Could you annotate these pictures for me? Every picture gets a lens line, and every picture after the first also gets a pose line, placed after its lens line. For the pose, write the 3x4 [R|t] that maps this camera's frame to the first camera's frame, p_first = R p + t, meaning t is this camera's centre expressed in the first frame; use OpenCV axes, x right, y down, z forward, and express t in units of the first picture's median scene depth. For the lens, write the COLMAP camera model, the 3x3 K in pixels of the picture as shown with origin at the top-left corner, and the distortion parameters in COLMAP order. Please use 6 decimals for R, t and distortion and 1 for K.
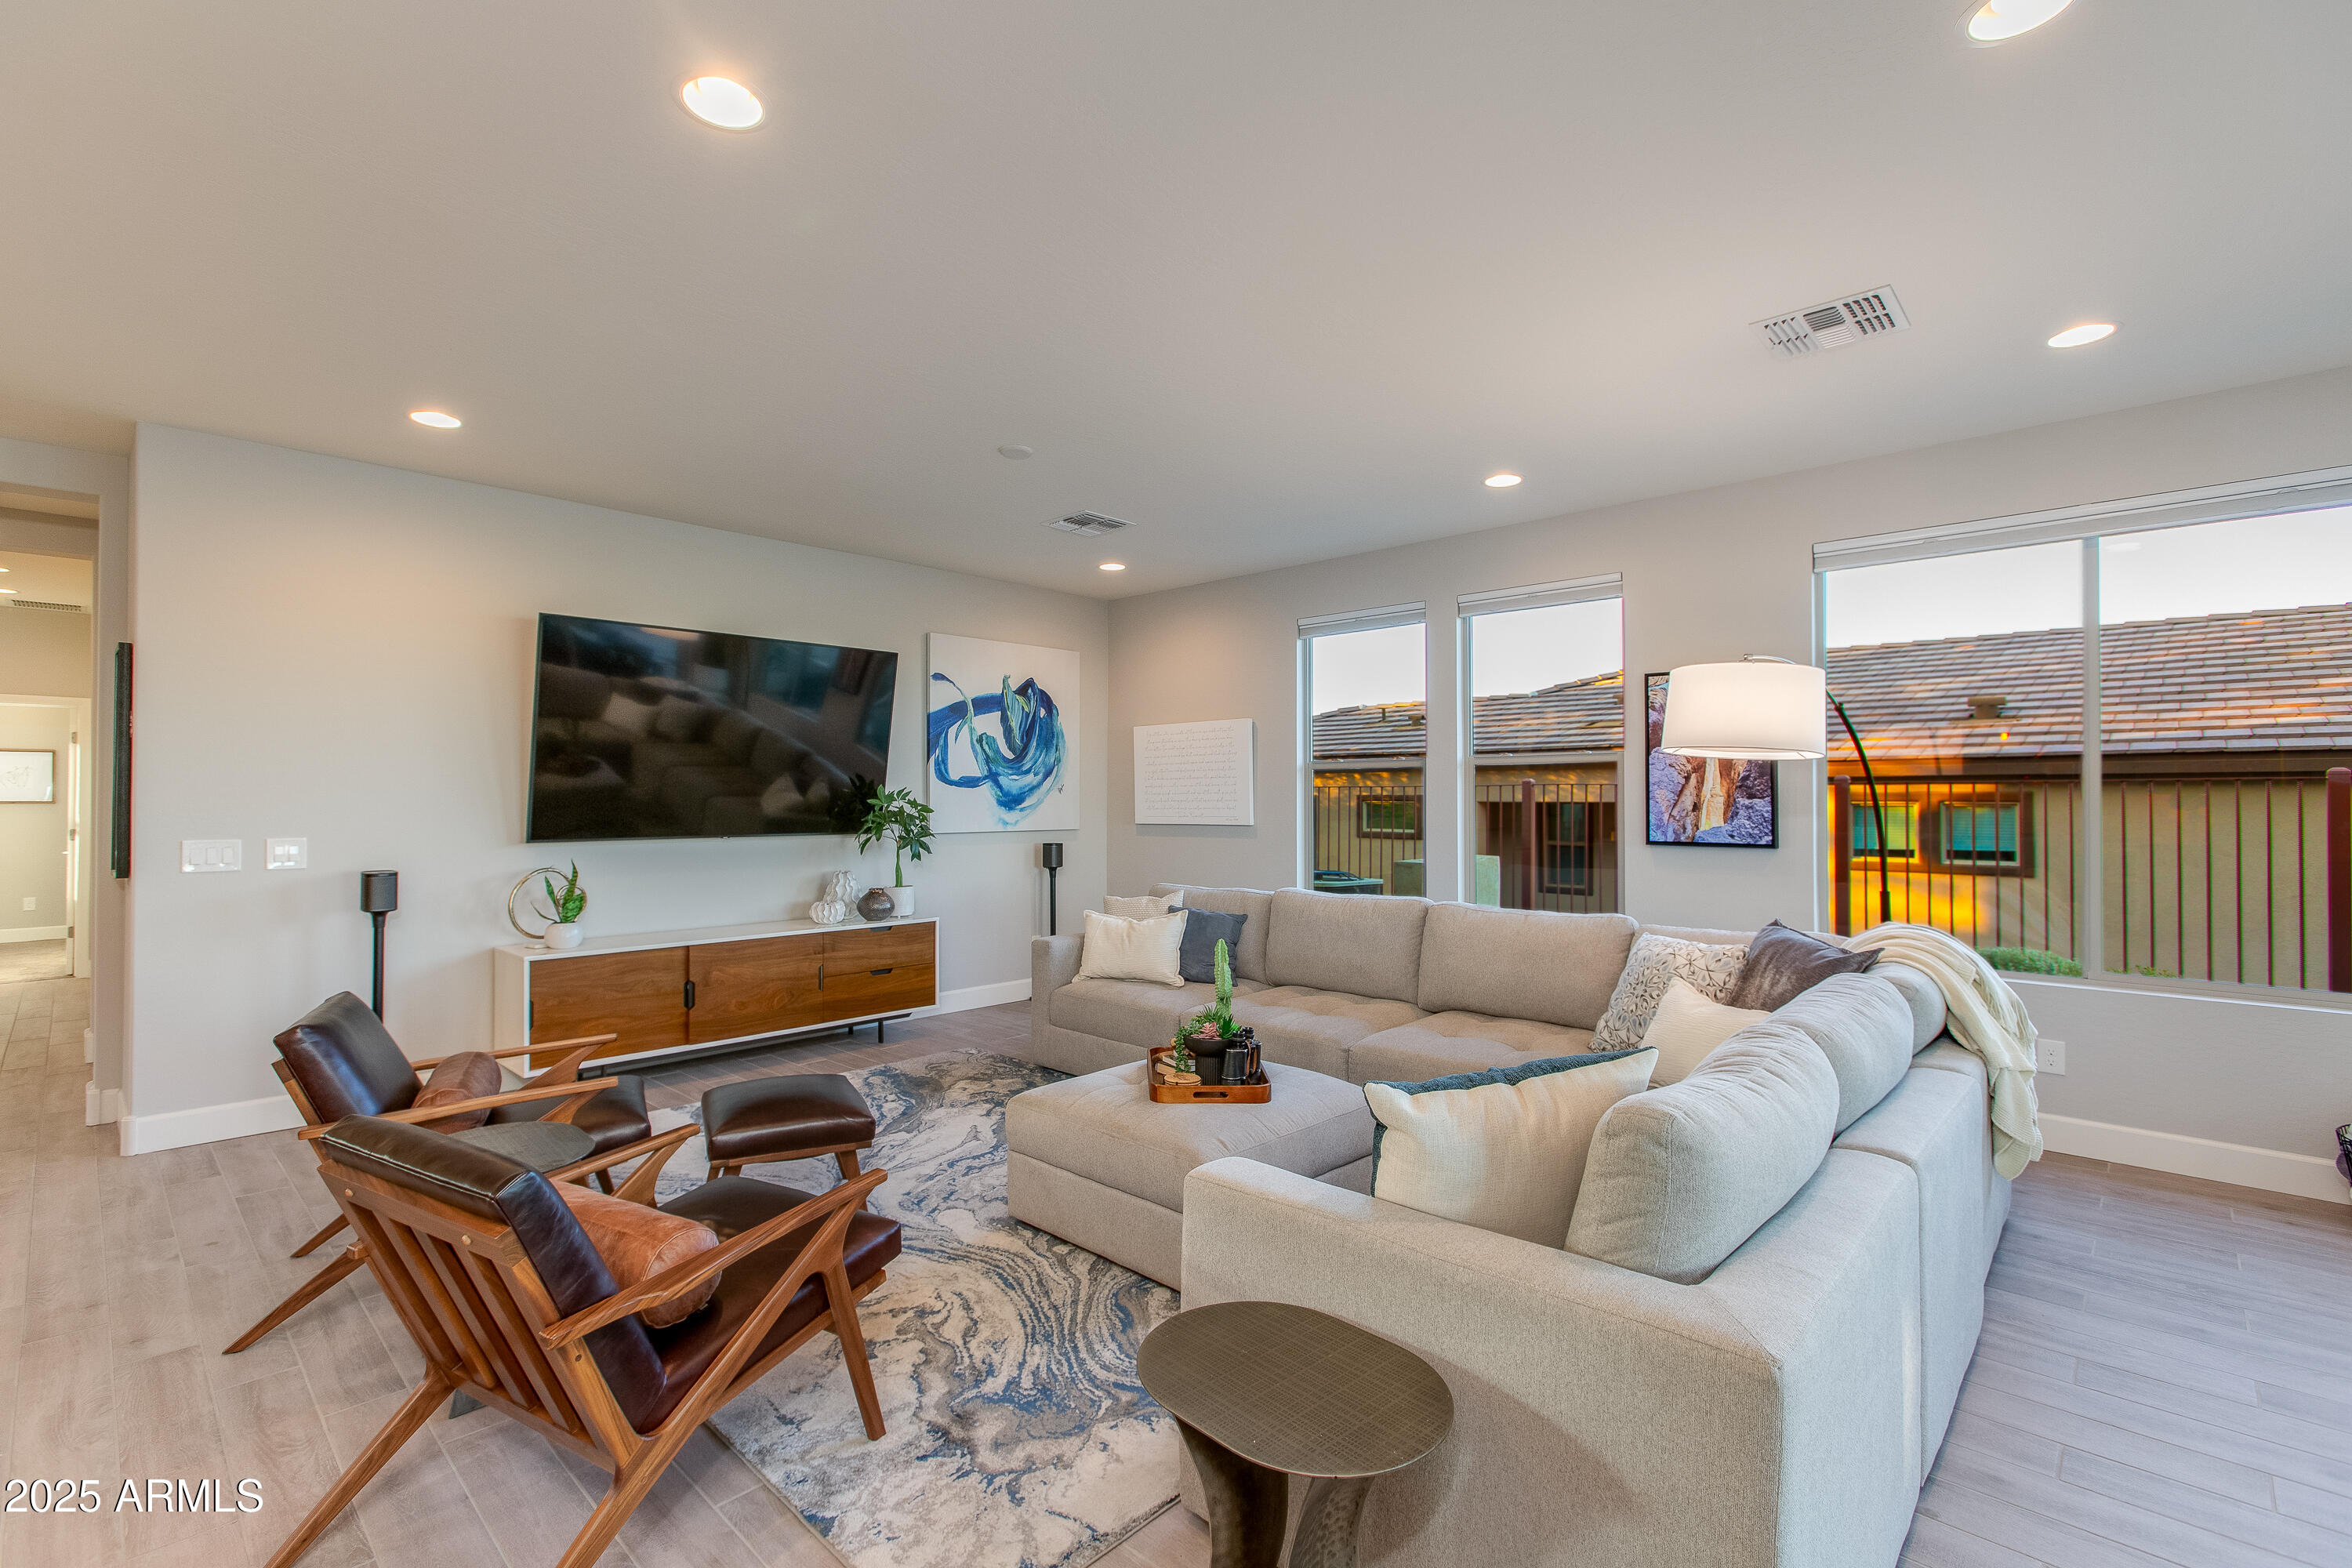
lens RADIAL K [[1060.0, 0, 1196.3], [0, 1060.0, 783.8], [0, 0, 1]] dist [-0.003539, 0.002848]
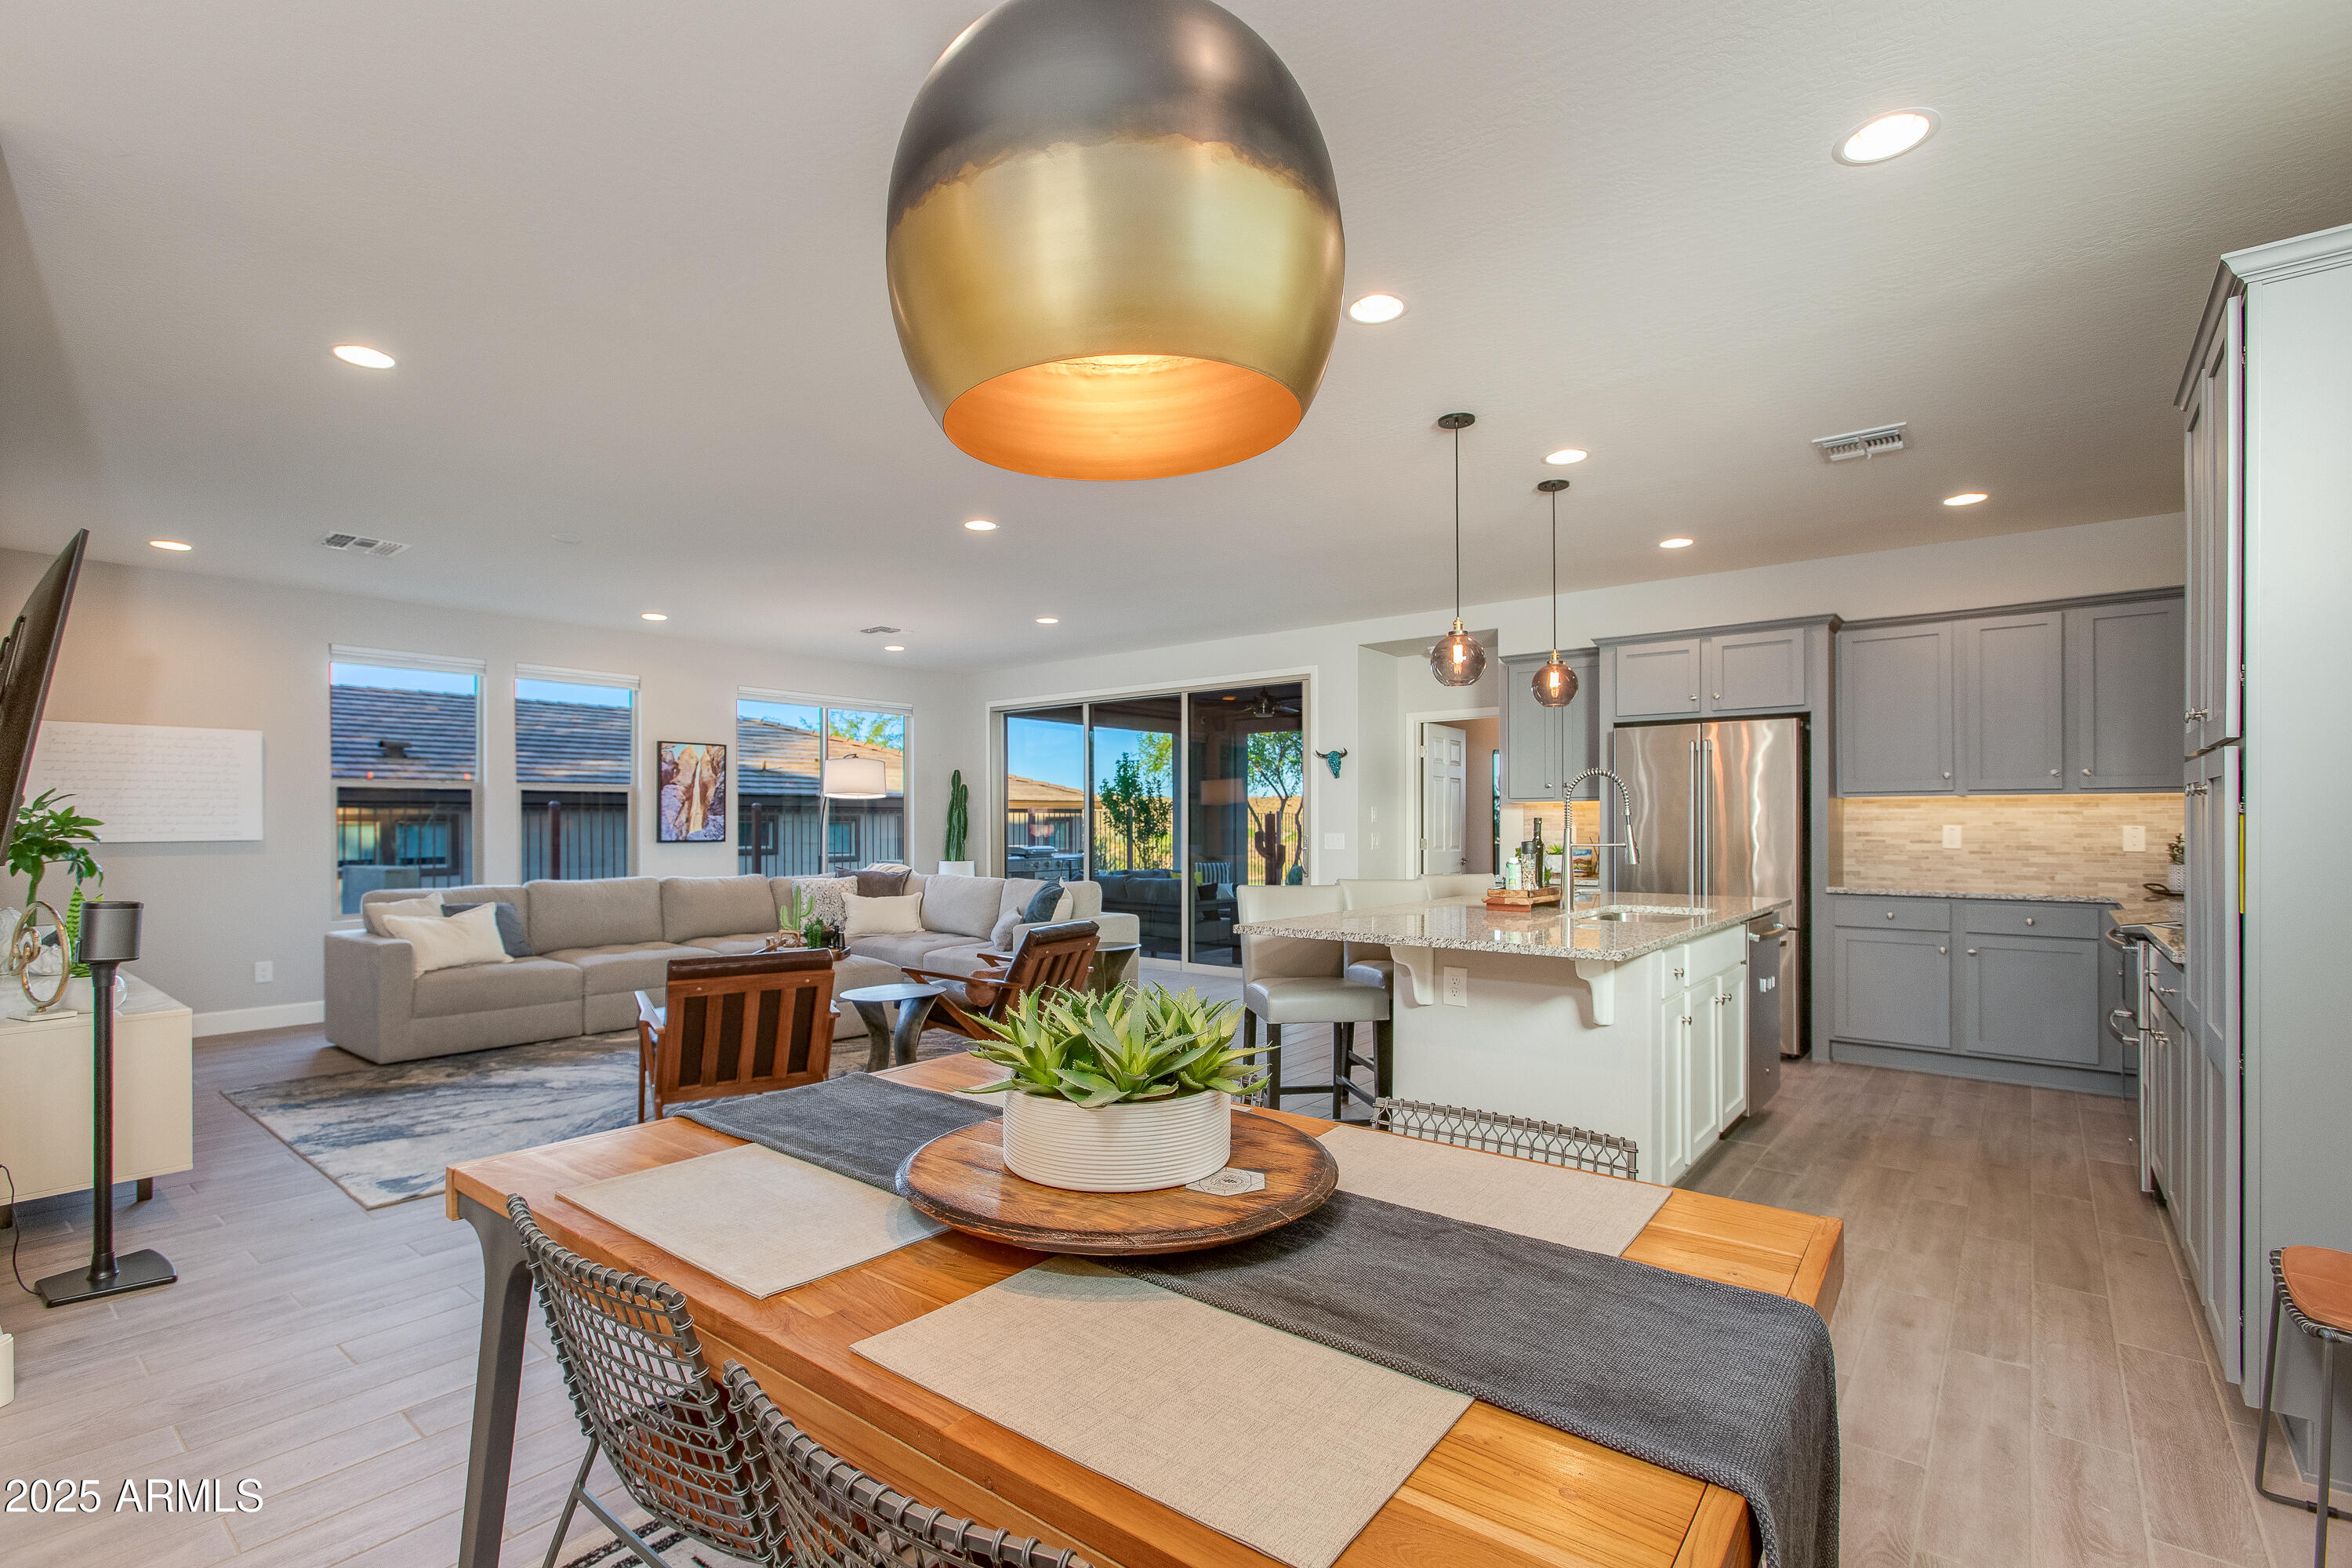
lens RADIAL K [[1060.5, 0, 1150.7], [0, 1060.5, 823.6], [0, 0, 1]] dist [-0.006437, 0.005623]
pose [[-0.057592, 0.001422, 0.998339, -1.174506], [-0.013439, 0.999907, -0.002199, 0.018891], [-0.998250, -0.013543, -0.057567, 0.296827]]
